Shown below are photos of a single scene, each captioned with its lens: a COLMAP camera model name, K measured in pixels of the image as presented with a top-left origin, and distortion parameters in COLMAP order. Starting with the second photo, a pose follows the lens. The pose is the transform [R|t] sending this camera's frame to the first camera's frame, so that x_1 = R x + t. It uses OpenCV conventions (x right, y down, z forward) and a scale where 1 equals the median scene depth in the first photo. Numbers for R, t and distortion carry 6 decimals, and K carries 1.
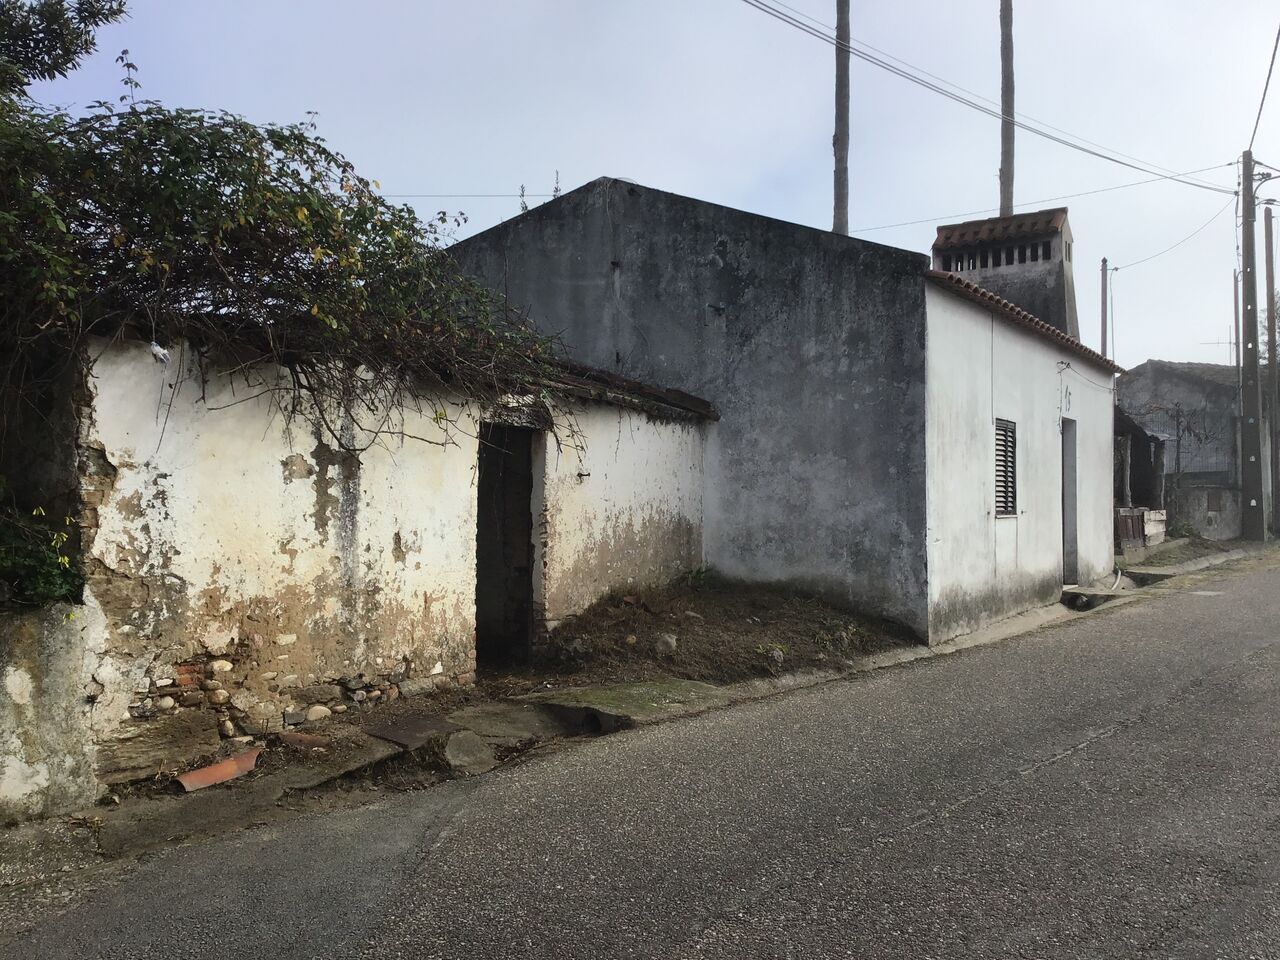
lens RADIAL K [[1146.2, 0, 647.5], [0, 1146.2, 486.1], [0, 0, 1]] dist [0.127147, -0.213022]
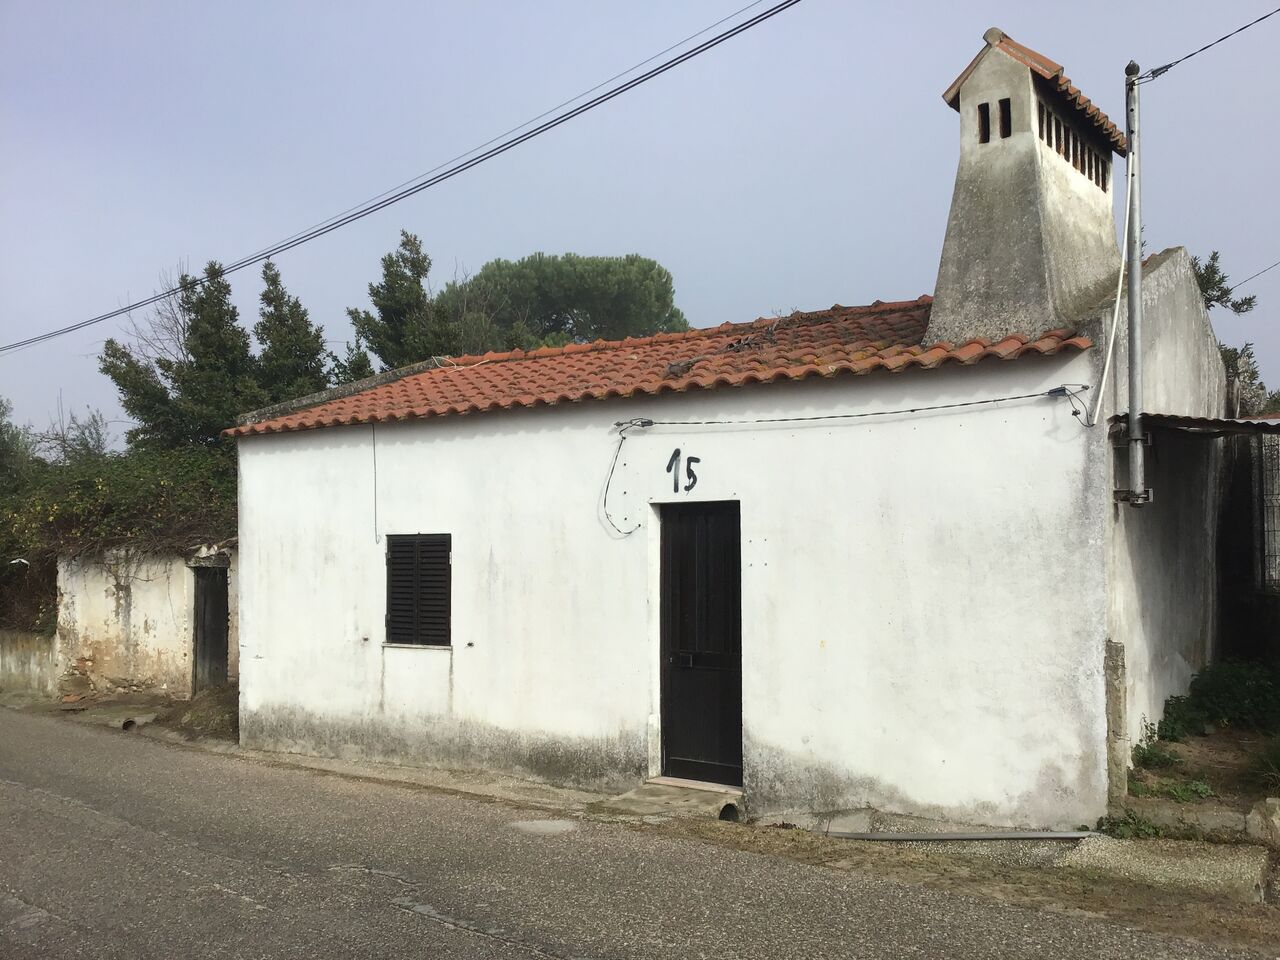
lens RADIAL K [[1146.2, 0, 647.5], [0, 1146.2, 486.1], [0, 0, 1]] dist [0.127147, -0.213022]
pose [[-0.061457, -0.055609, -0.996559, 1.967993], [0.023096, 0.998100, -0.057120, -0.067238], [0.997842, -0.026527, -0.060056, 2.079768]]
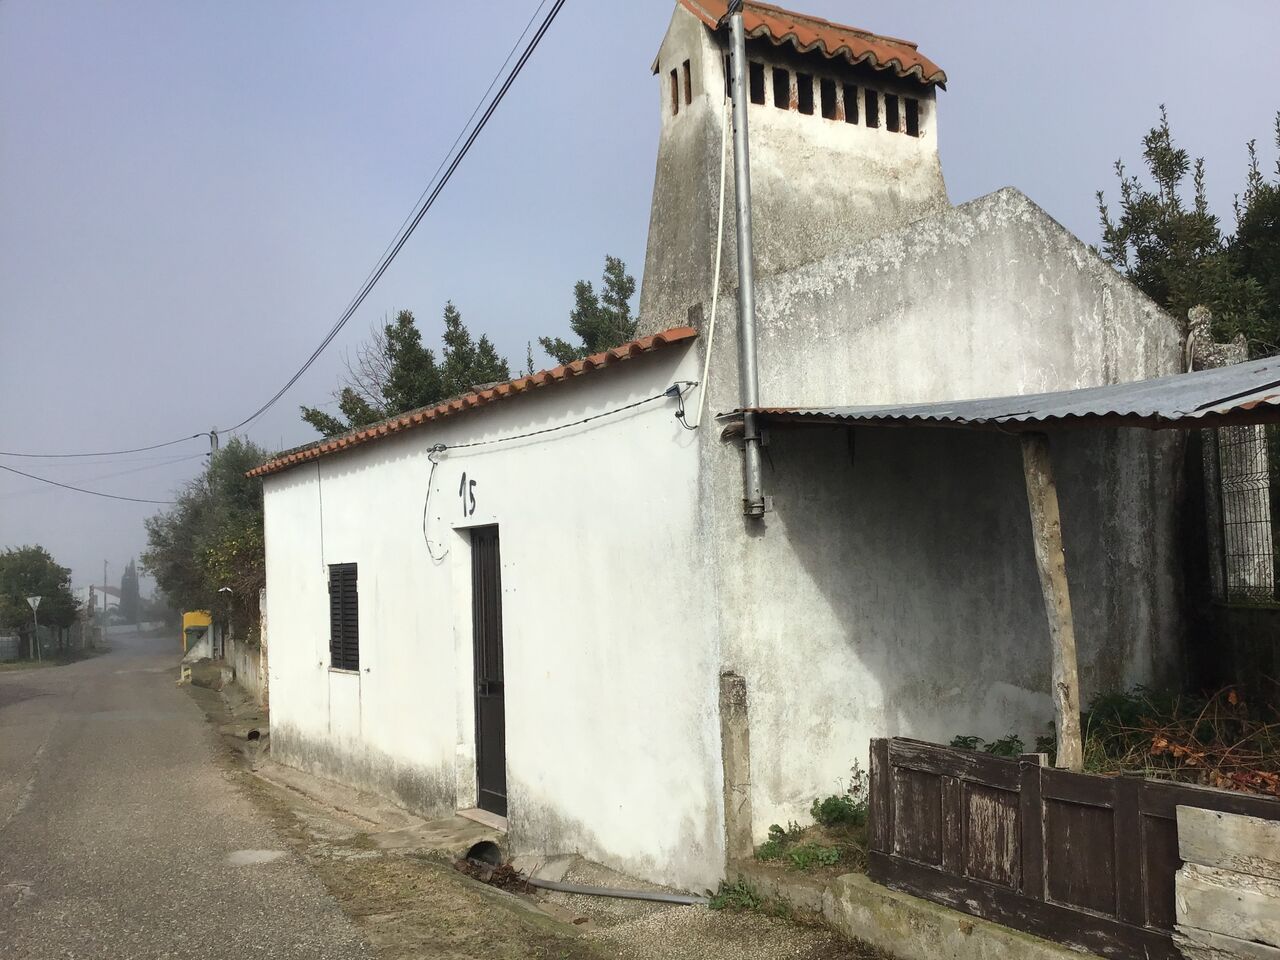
lens RADIAL K [[1140.5, 0, 643.1], [0, 1140.5, 485.2], [0, 0, 1]] dist [0.136814, -0.235826]
pose [[-0.423966, -0.042819, -0.904666, 1.745349], [0.058739, 0.995479, -0.074645, -0.062713], [0.903771, -0.084786, -0.419534, 2.713027]]
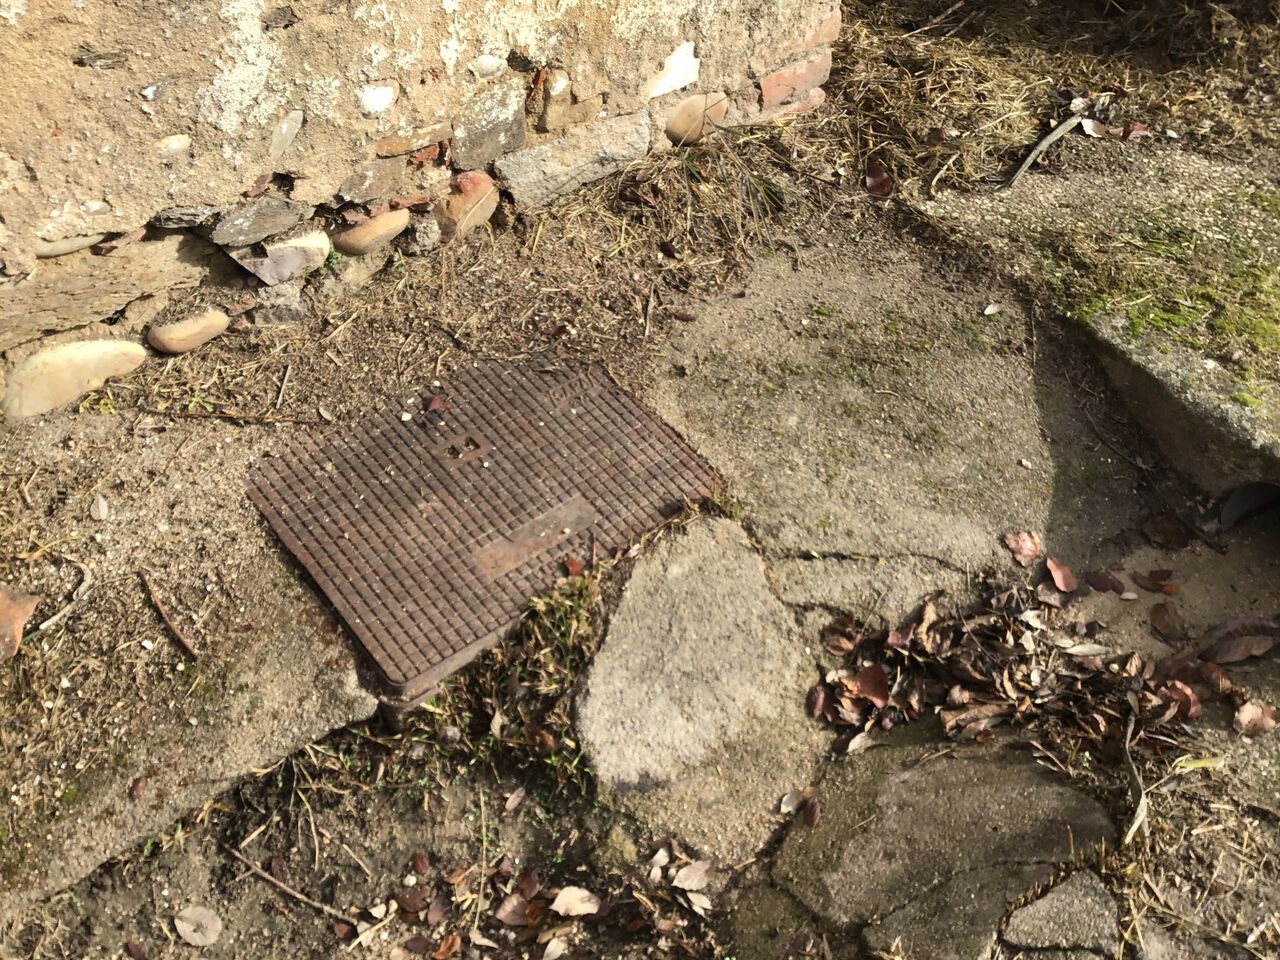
lens RADIAL K [[1146.2, 0, 647.5], [0, 1146.2, 486.1], [0, 0, 1]] dist [0.127147, -0.213022]
pose [[0.943613, 0.265620, -0.197586, -0.117758], [-0.043783, 0.691734, 0.720824, 0.040638], [0.328142, -0.671528, 0.664359, 0.793467]]
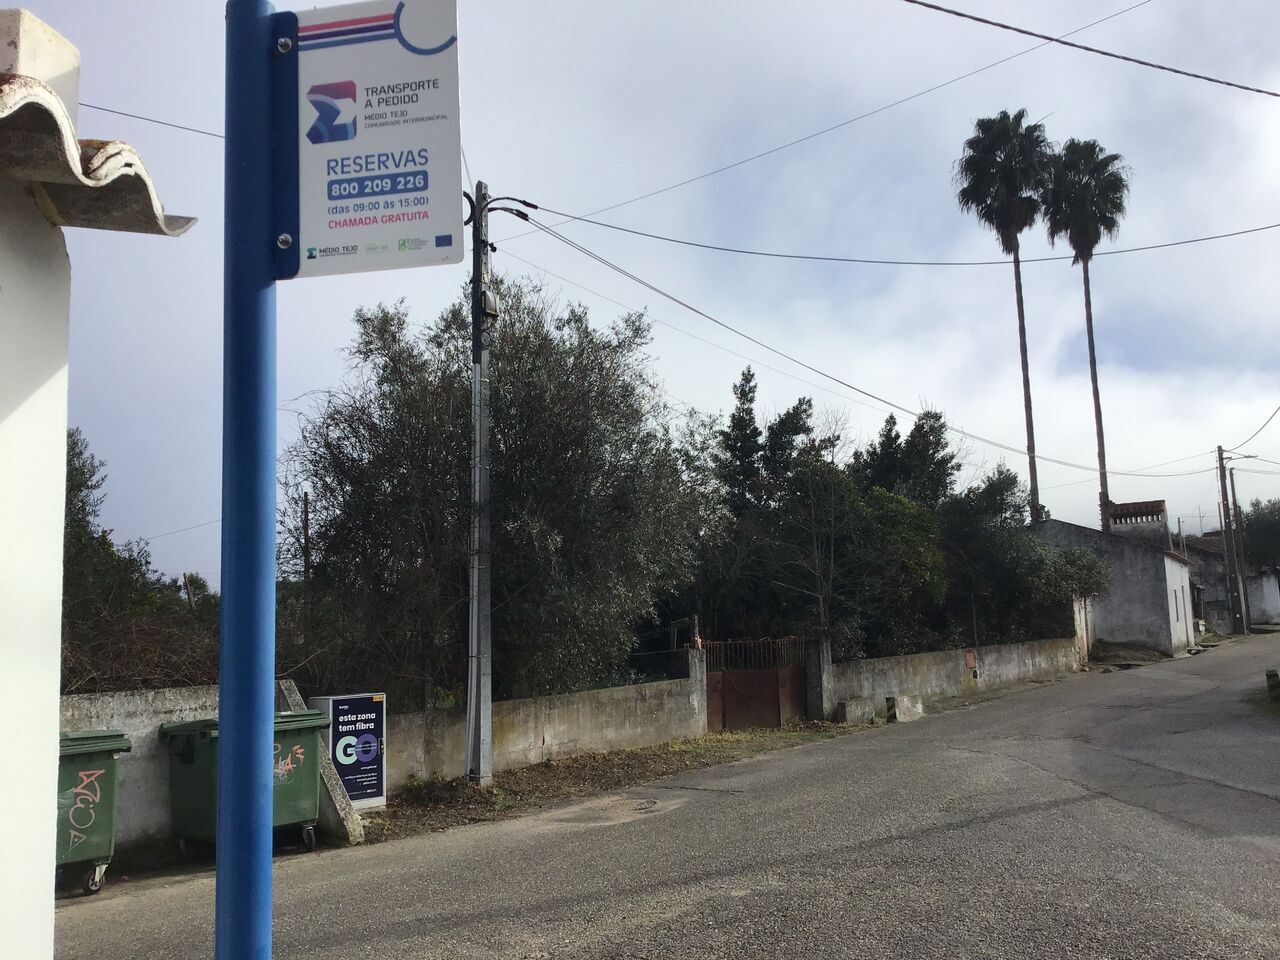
lens RADIAL K [[1146.2, 0, 647.5], [0, 1146.2, 486.1], [0, 0, 1]] dist [0.127147, -0.213022]
pose [[0.998269, -0.025936, 0.052789, -2.050230], [0.031833, 0.992956, -0.114123, -0.035273], [-0.049457, 0.115606, 0.992063, -3.348280]]
